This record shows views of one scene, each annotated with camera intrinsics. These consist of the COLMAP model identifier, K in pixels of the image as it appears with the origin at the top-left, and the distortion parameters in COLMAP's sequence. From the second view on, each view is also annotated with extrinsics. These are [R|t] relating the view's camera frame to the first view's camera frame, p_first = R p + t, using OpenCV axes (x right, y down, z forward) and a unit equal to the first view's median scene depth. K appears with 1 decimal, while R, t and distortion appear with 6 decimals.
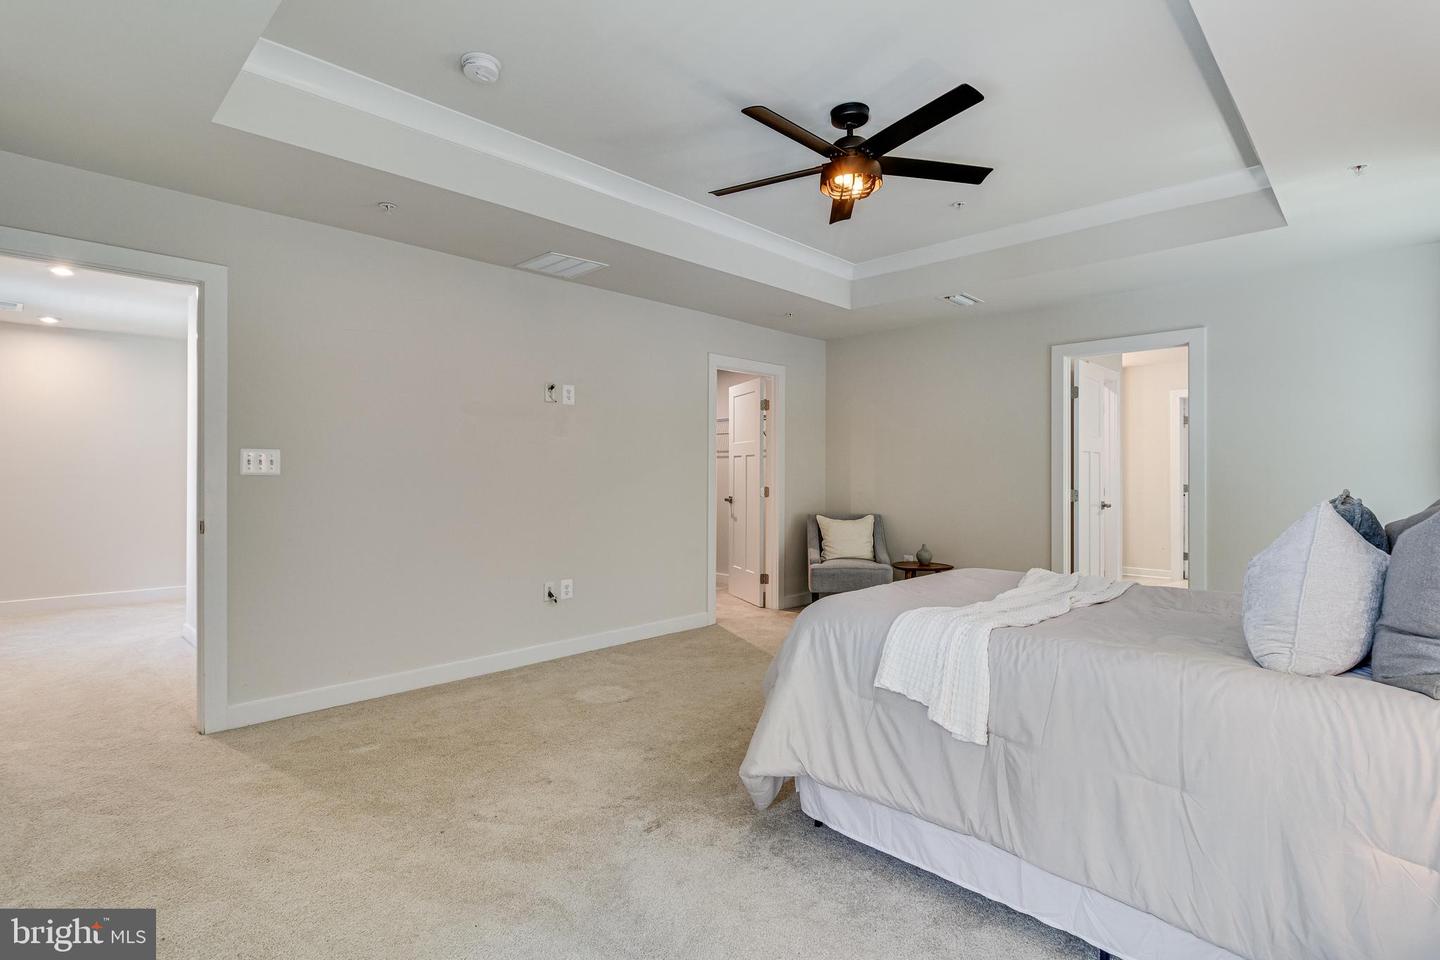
lens RADIAL K [[695.9, 0, 727.4], [0, 695.9, 475.3], [0, 0, 1]] dist [-0.001582, -0.000029]
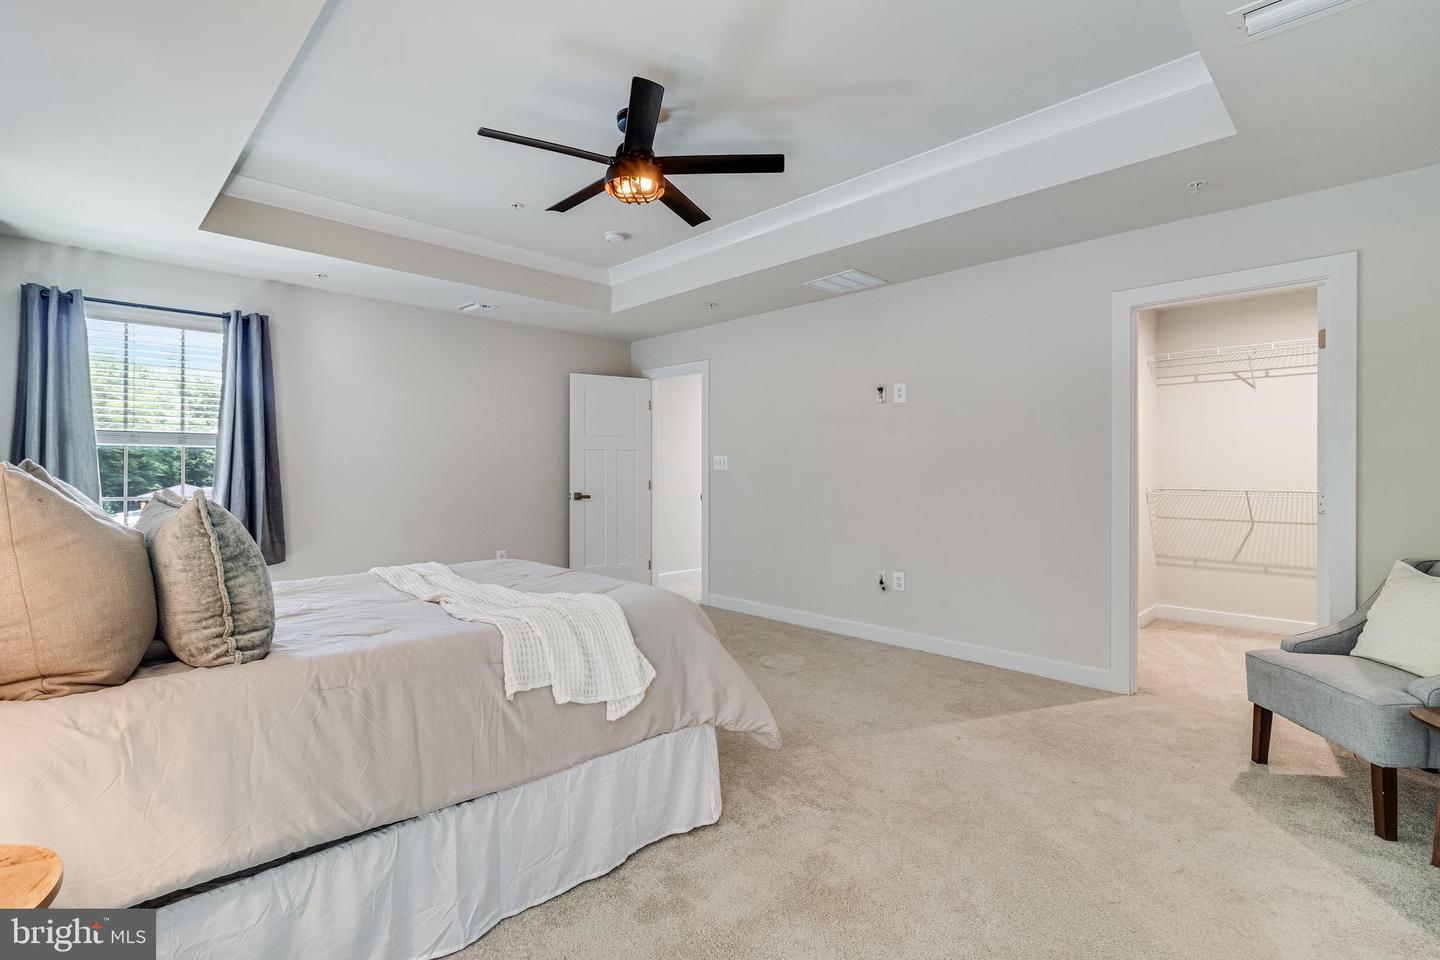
lens RADIAL K [[666.1, 0, 721.4], [0, 666.1, 470.9], [0, 0, 1]] dist [-0.004095, -0.001252]
pose [[-0.011280, 0.004193, -0.999928, 0.768677], [-0.001576, 0.999990, 0.004211, -0.004229], [0.999935, 0.001624, -0.011274, 0.755365]]
